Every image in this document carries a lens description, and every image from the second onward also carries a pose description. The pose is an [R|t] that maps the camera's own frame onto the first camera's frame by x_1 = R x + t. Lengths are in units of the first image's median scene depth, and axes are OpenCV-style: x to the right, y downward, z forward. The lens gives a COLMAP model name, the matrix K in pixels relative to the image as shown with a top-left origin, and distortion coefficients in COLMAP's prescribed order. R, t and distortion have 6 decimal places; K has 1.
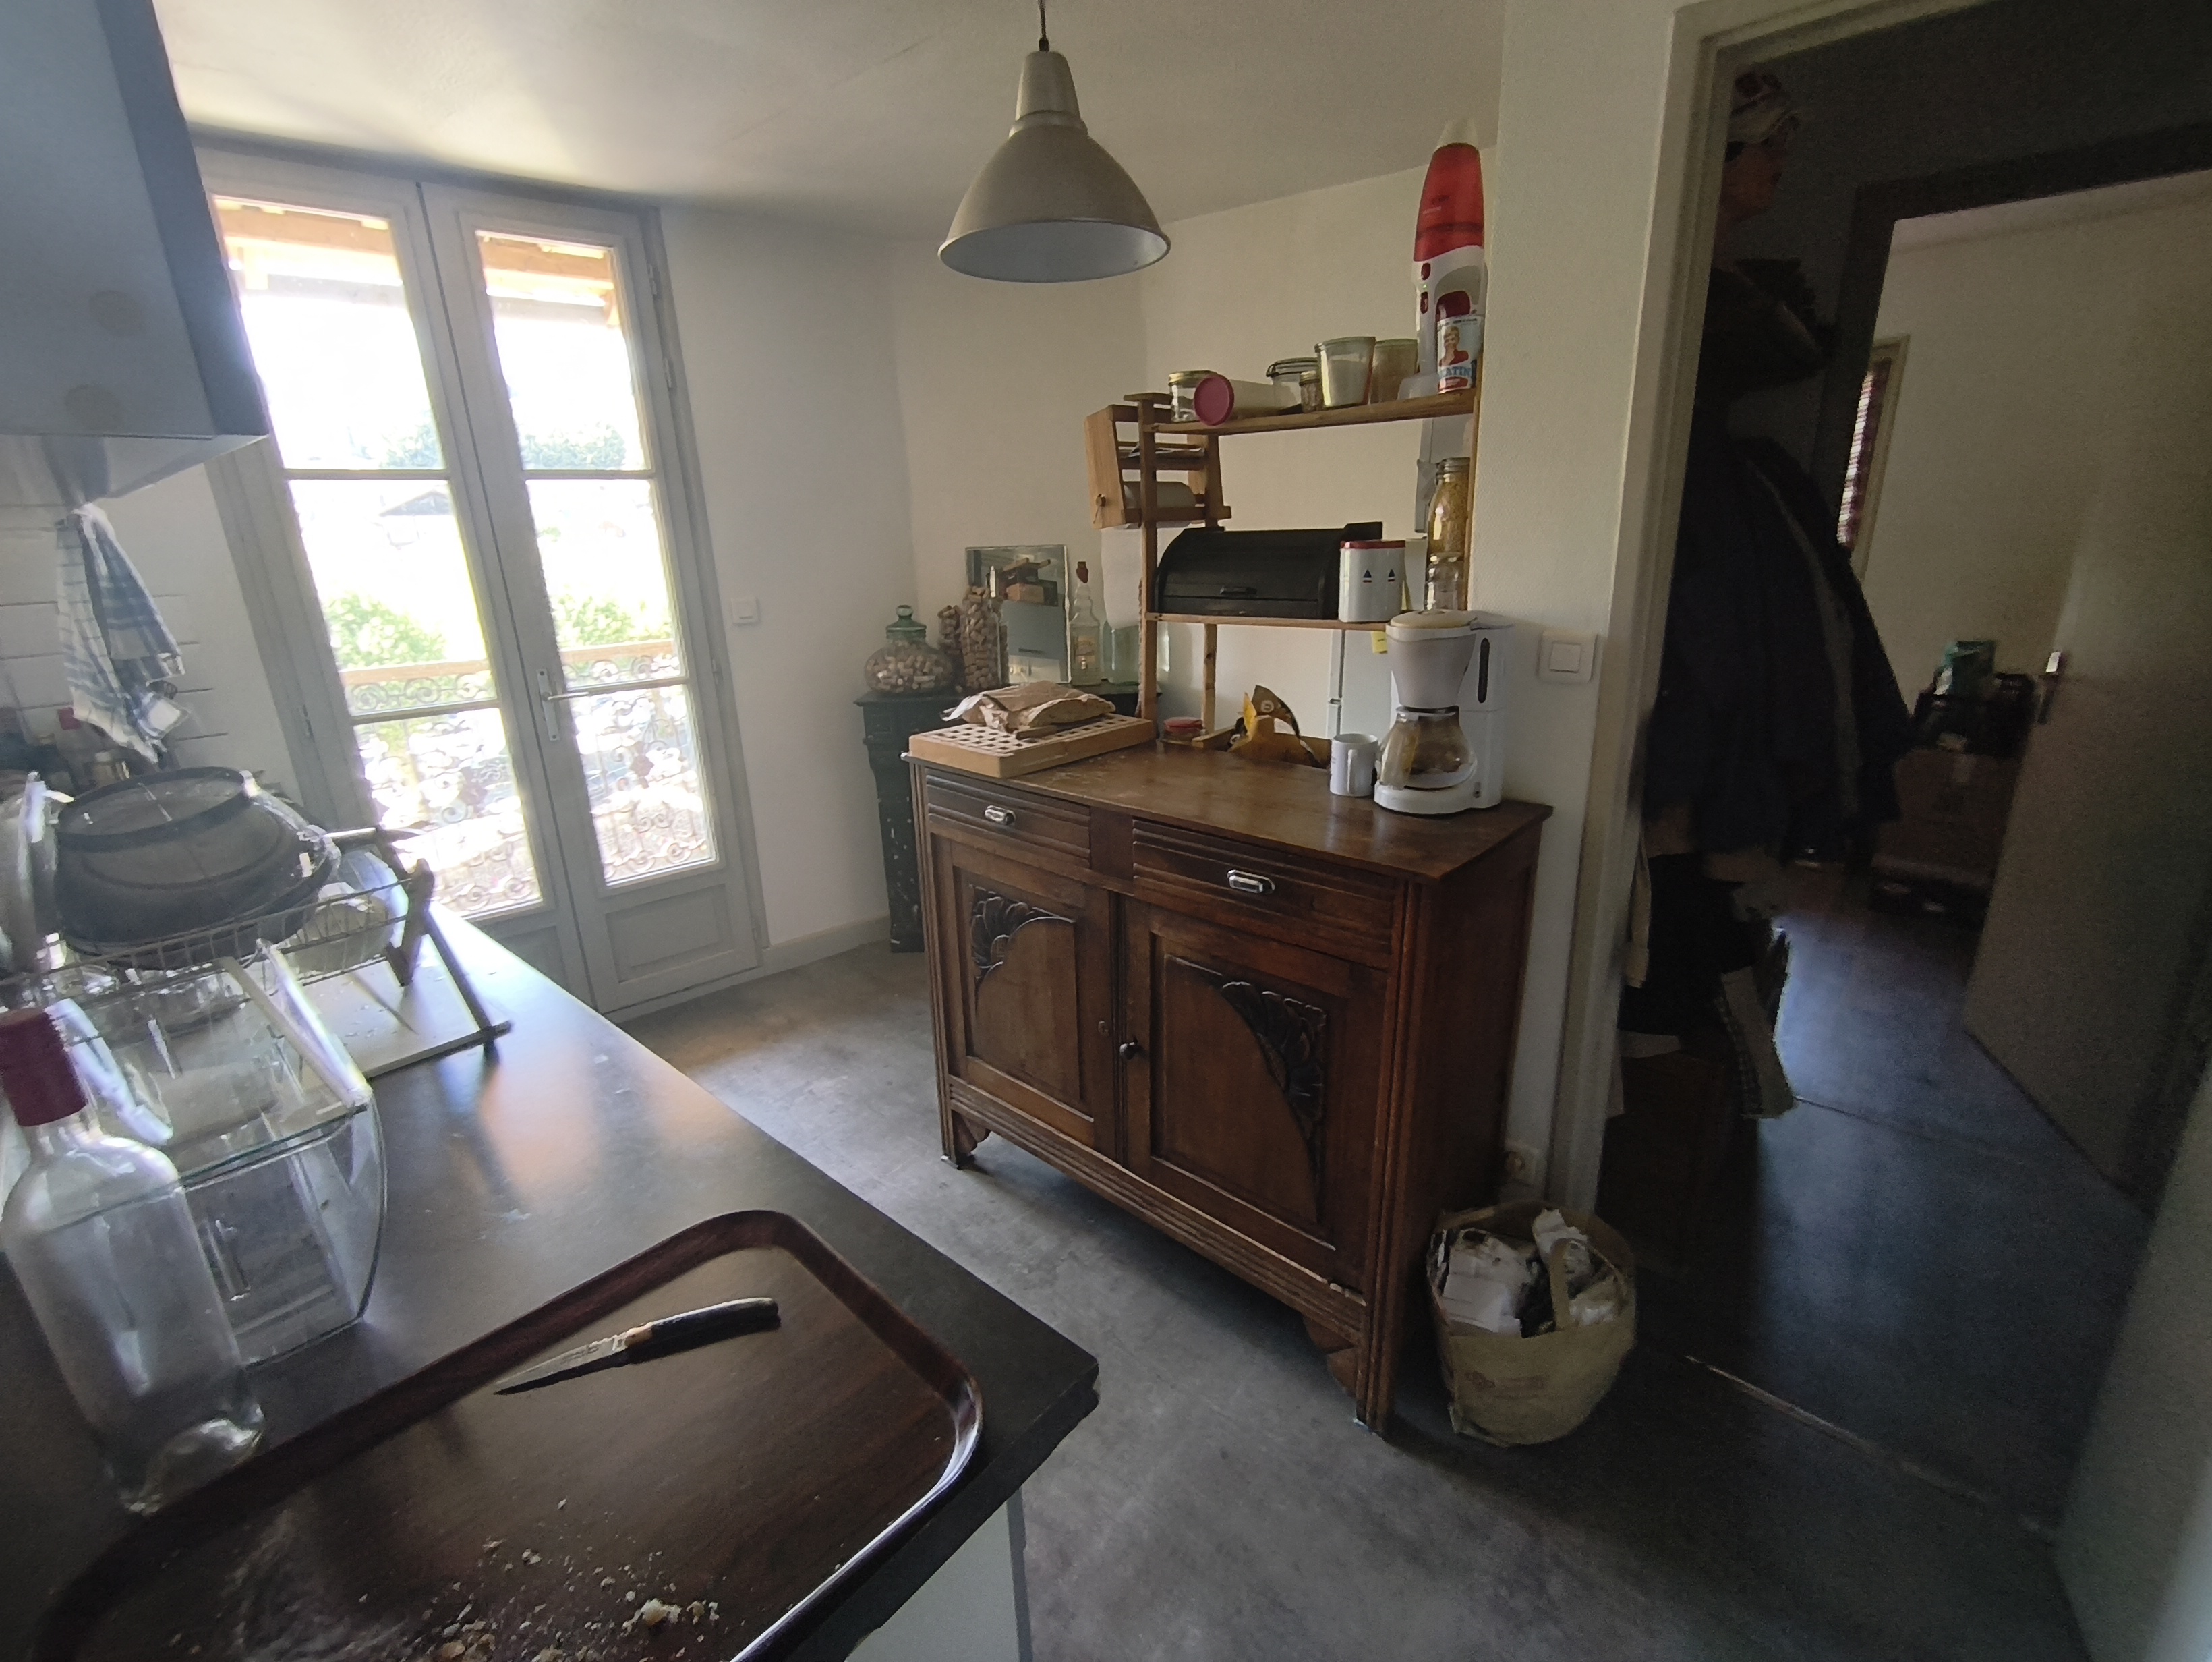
lens RADIAL K [[978.3, 0, 1116.4], [0, 978.3, 823.0], [0, 0, 1]] dist [-0.000196, 0.000320]
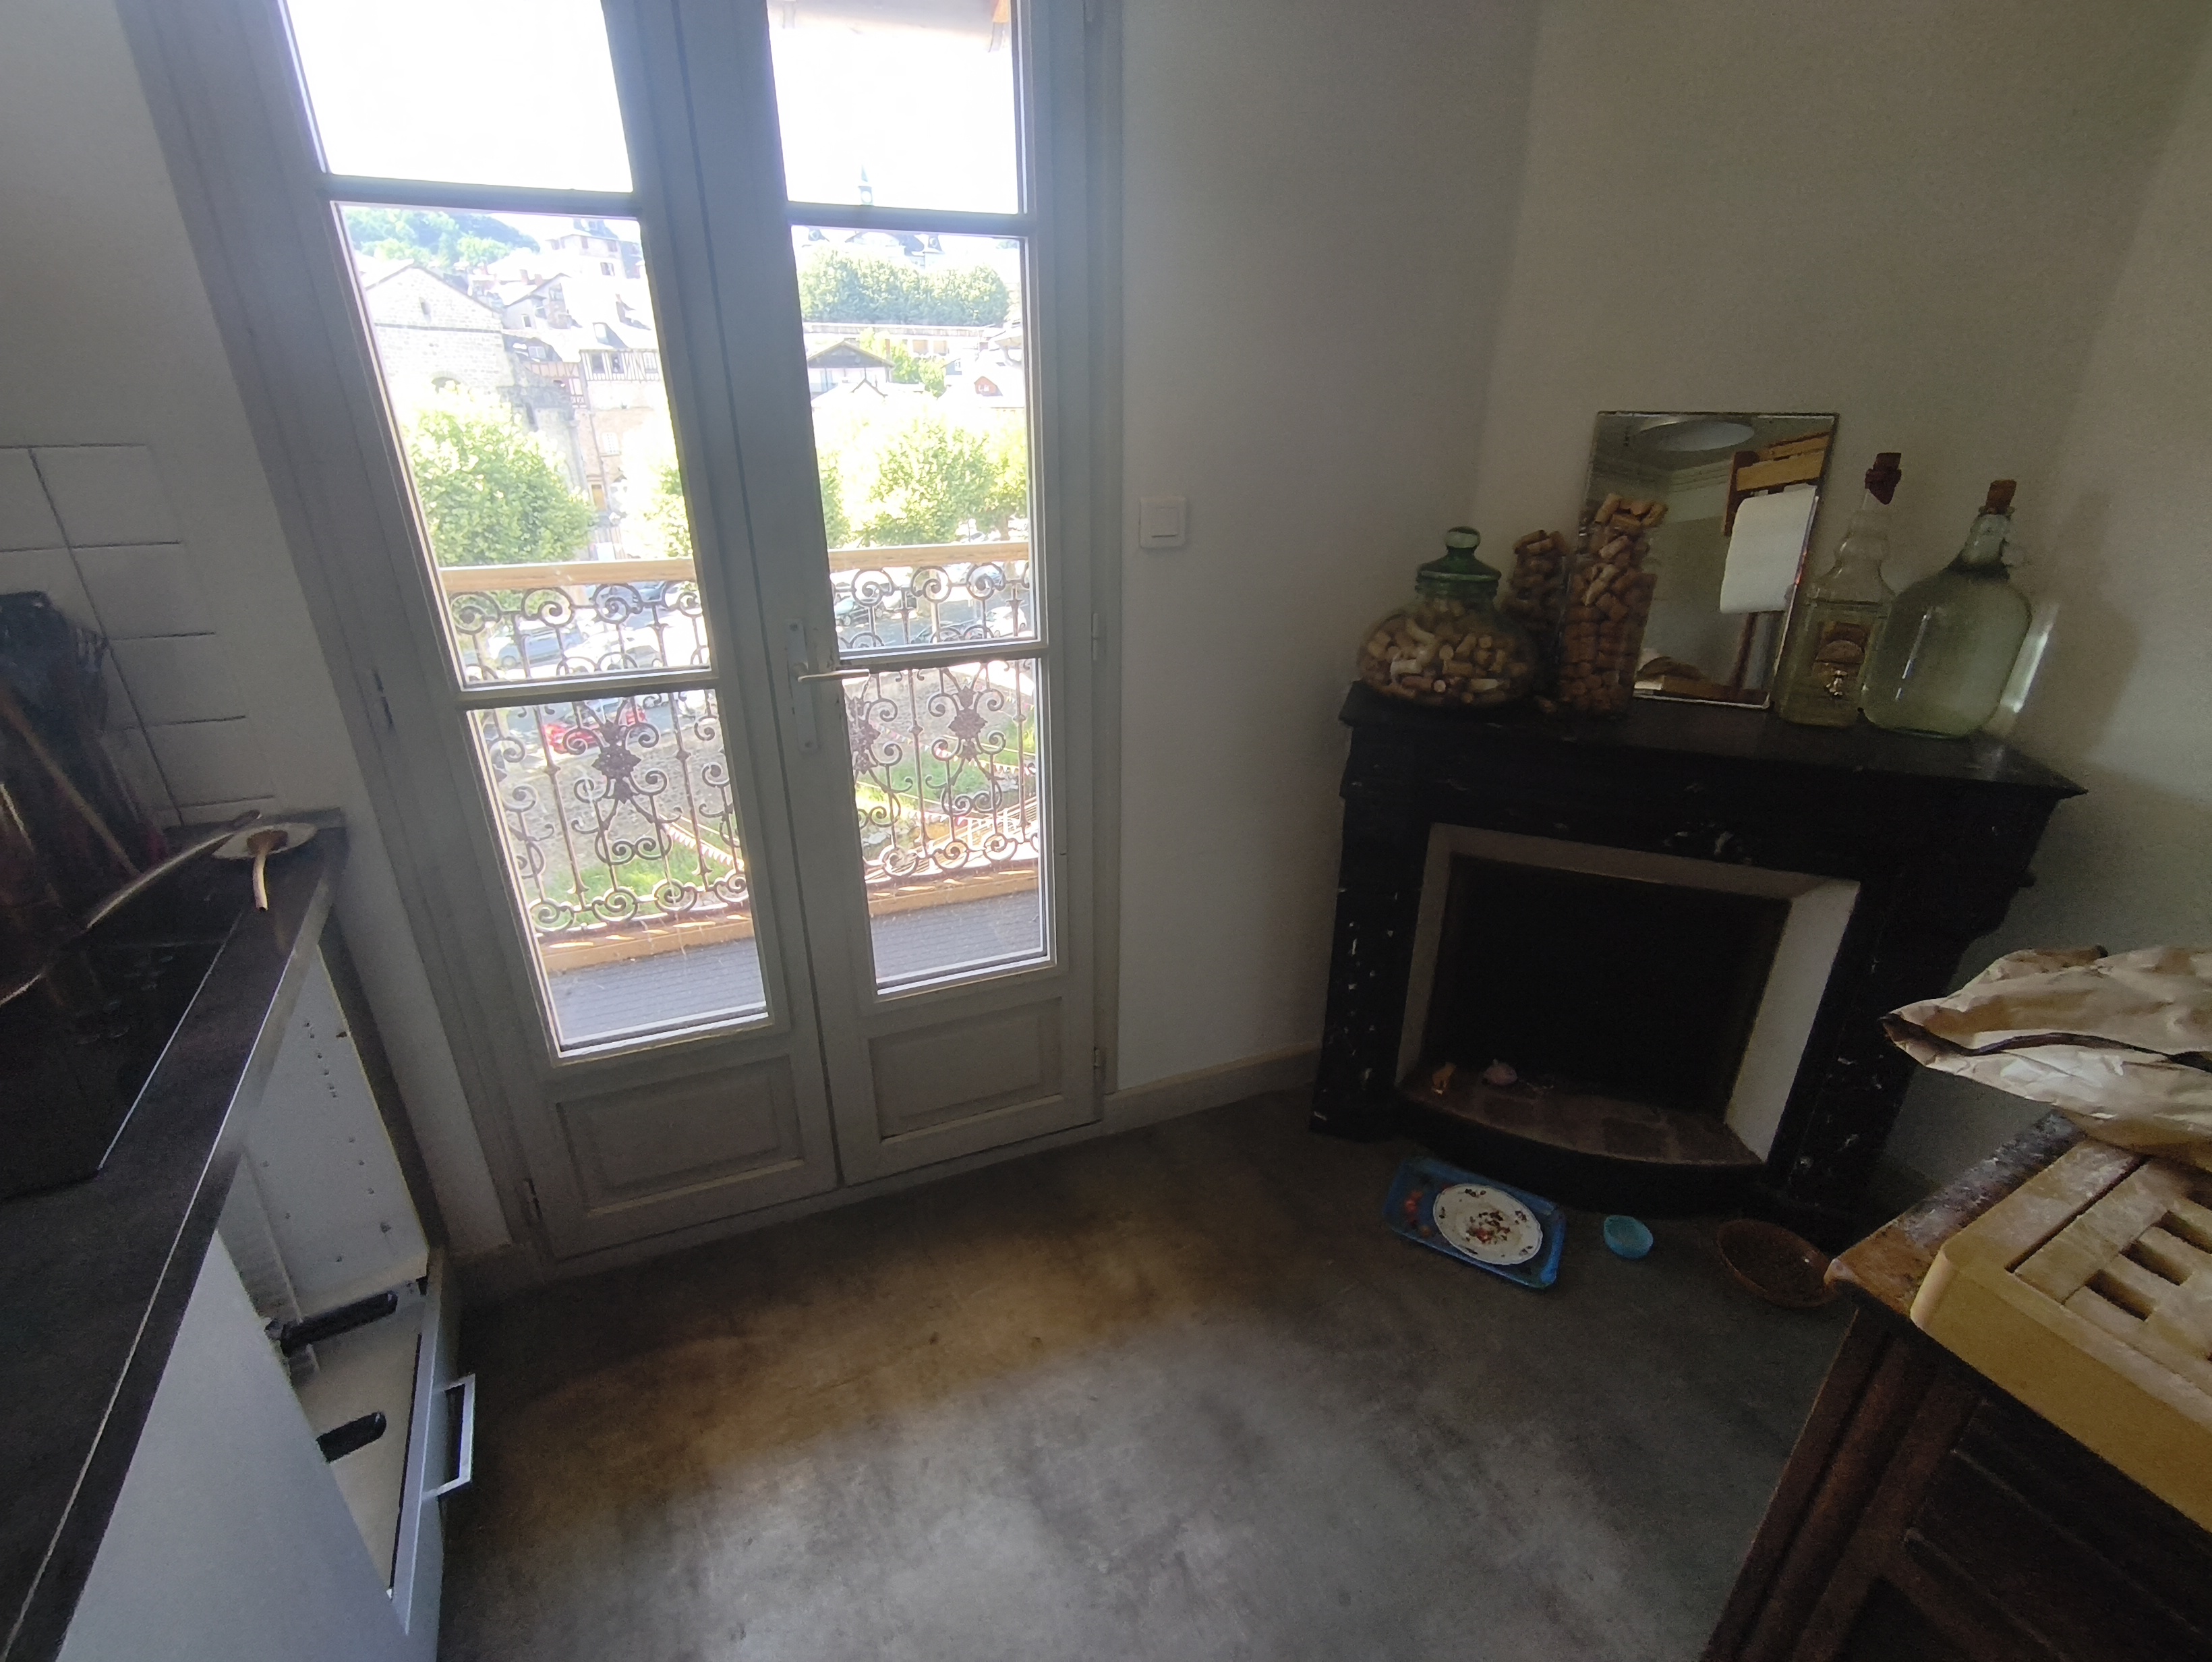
lens RADIAL K [[978.3, 0, 1116.4], [0, 978.3, 823.0], [0, 0, 1]] dist [-0.000196, 0.000320]
pose [[0.942819, 0.160530, -0.292101, -0.218940], [-0.126075, 0.983023, 0.133306, -0.122167], [0.308542, -0.088857, 0.947051, 0.476157]]
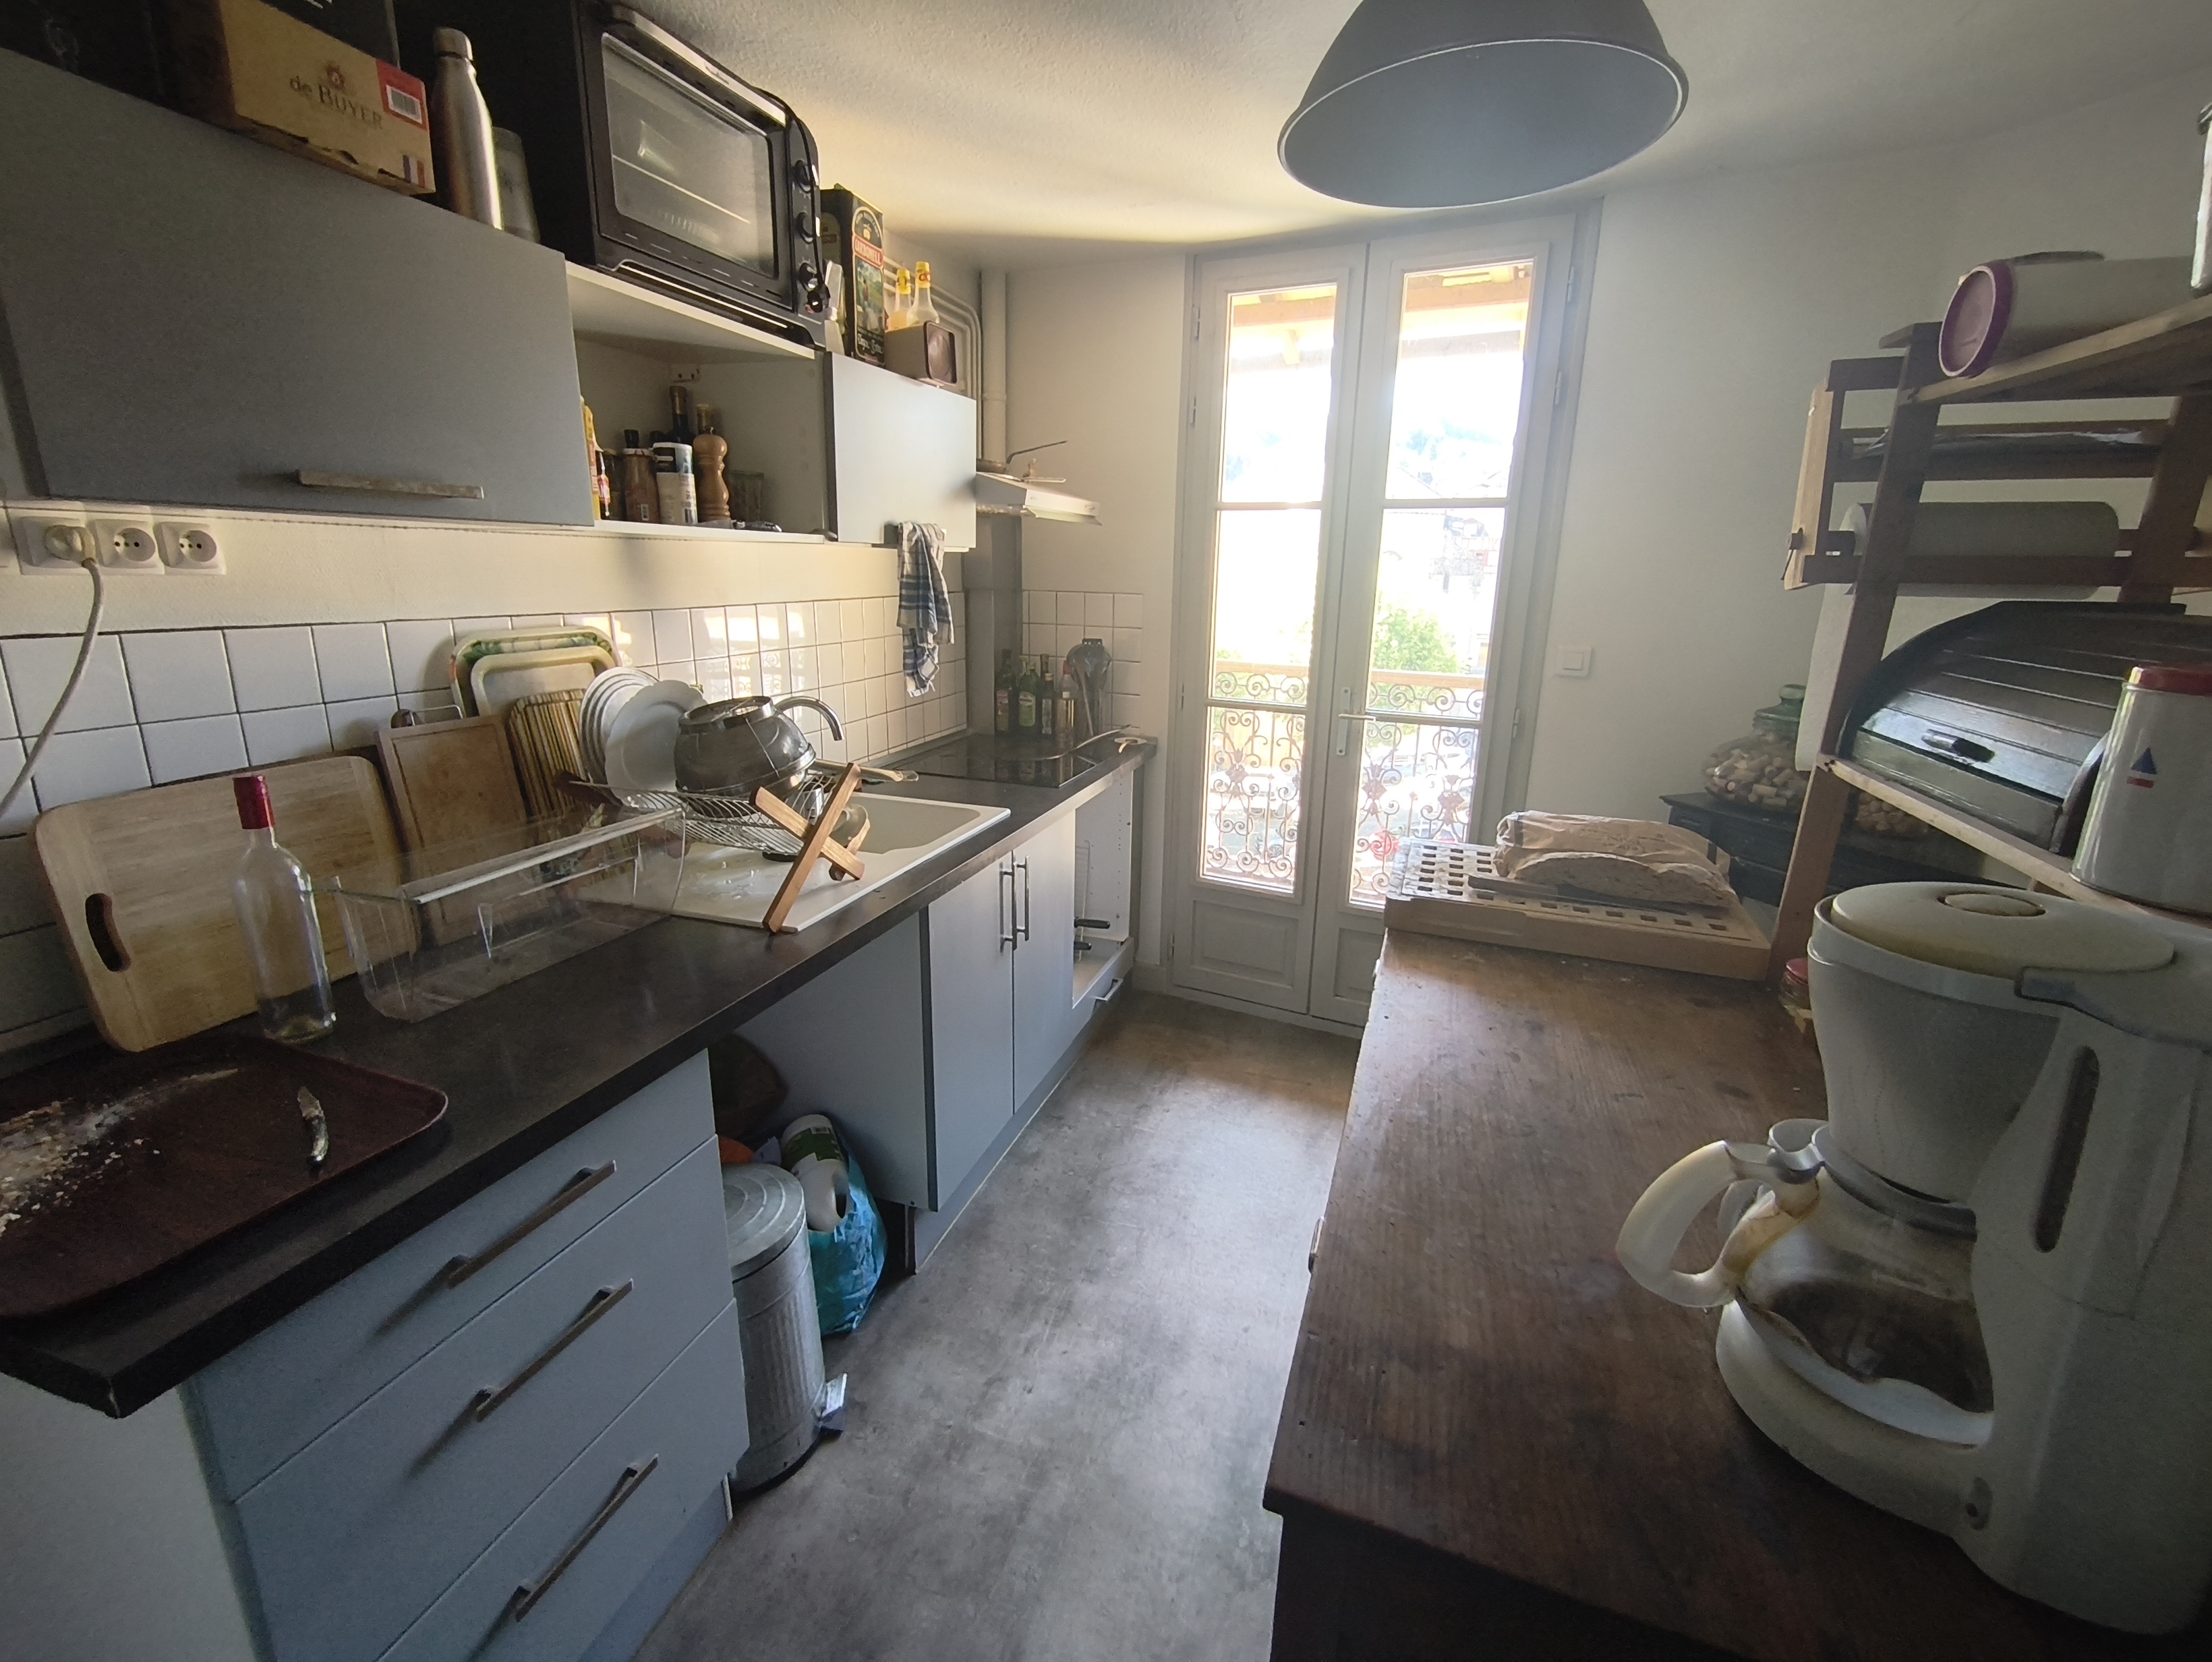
lens RADIAL K [[978.3, 0, 1116.4], [0, 978.3, 823.0], [0, 0, 1]] dist [-0.000196, 0.000320]
pose [[0.397025, 0.274086, -0.875927, 0.231531], [-0.299135, 0.940899, 0.158829, -0.098624], [0.867692, 0.198962, 0.455549, 0.291367]]
